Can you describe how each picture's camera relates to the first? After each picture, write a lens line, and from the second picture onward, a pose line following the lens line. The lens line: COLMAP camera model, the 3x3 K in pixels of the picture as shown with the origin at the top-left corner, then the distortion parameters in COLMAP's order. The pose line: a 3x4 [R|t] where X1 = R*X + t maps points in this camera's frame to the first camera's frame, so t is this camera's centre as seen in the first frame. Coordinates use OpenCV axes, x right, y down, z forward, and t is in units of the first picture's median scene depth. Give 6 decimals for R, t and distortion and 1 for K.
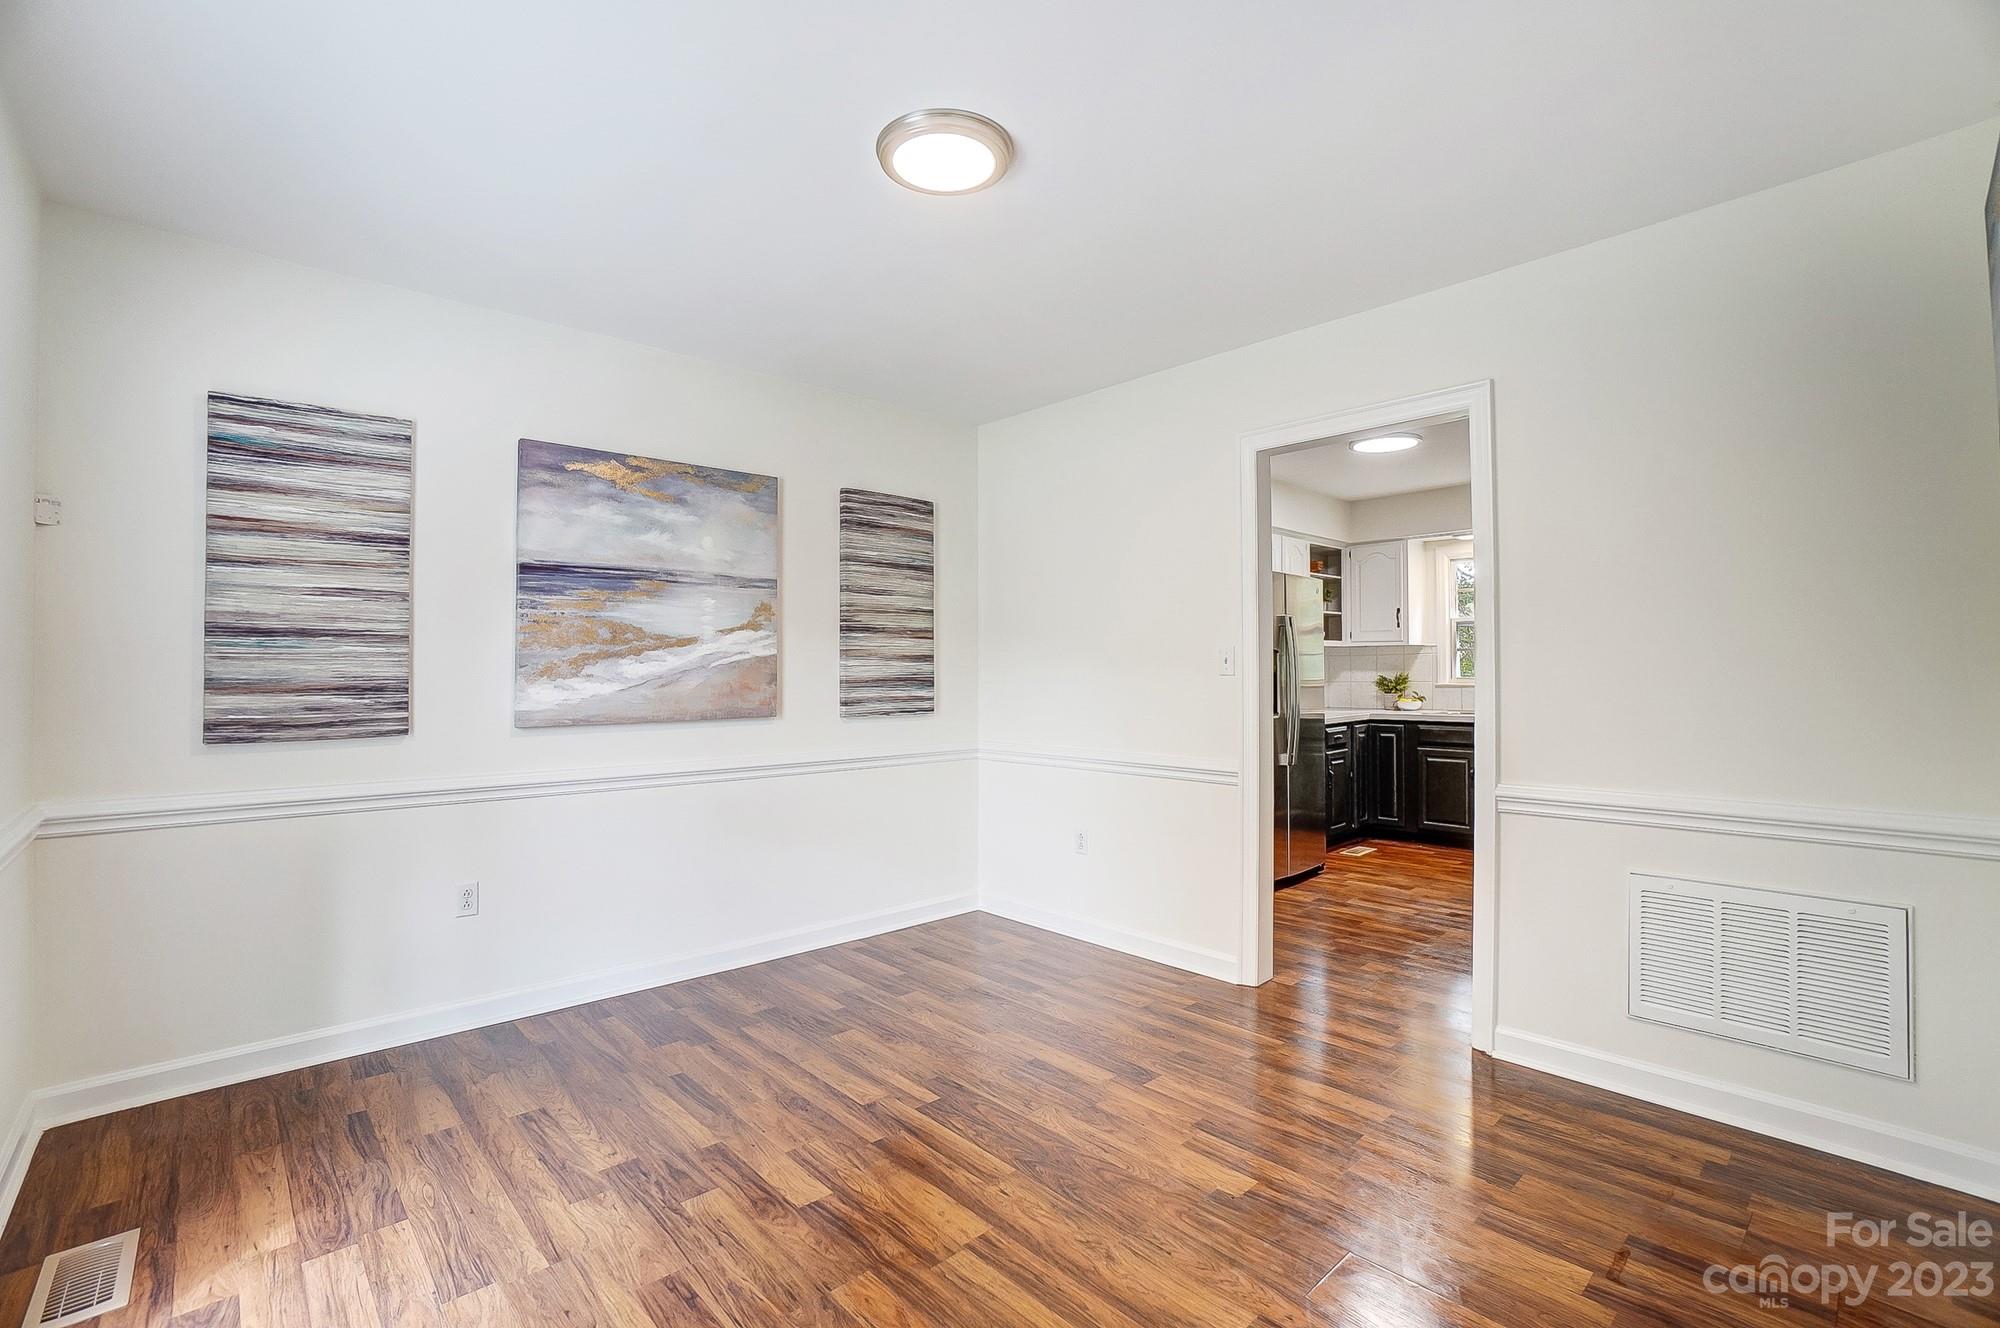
lens RADIAL K [[889.2, 0, 989.1], [0, 889.2, 661.5], [0, 0, 1]] dist [-0.067864, 0.026435]
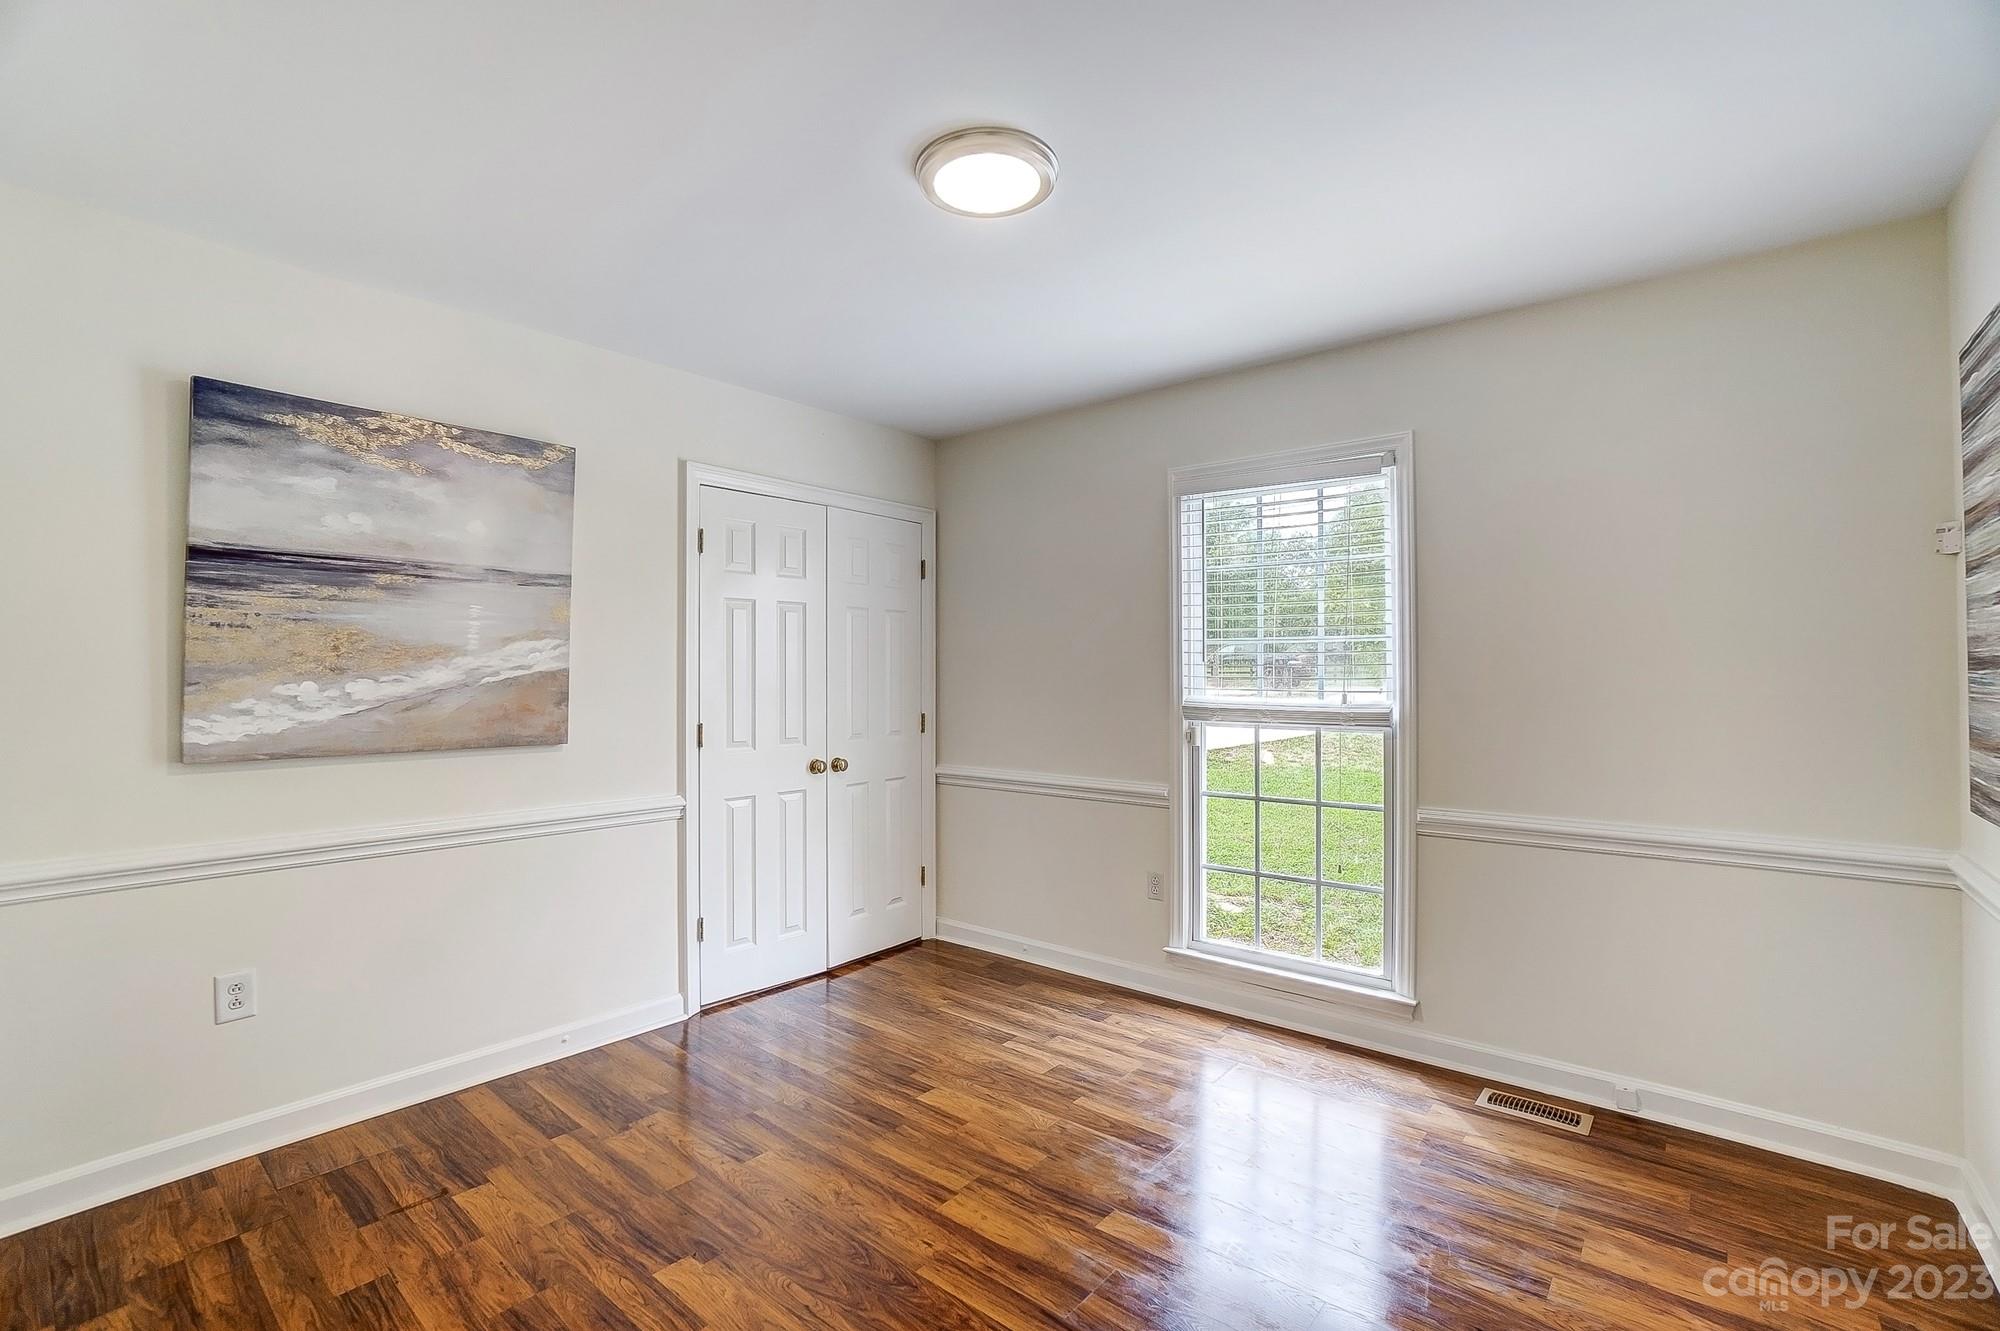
lens RADIAL K [[889.2, 0, 989.1], [0, 889.2, 663.0], [0, 0, 1]] dist [-0.067864, 0.026435]
pose [[-0.992643, -0.000523, -0.121074, 0.069646], [0.002122, 0.999762, -0.021720, -0.030536], [0.121057, -0.021817, -0.992406, 2.073052]]
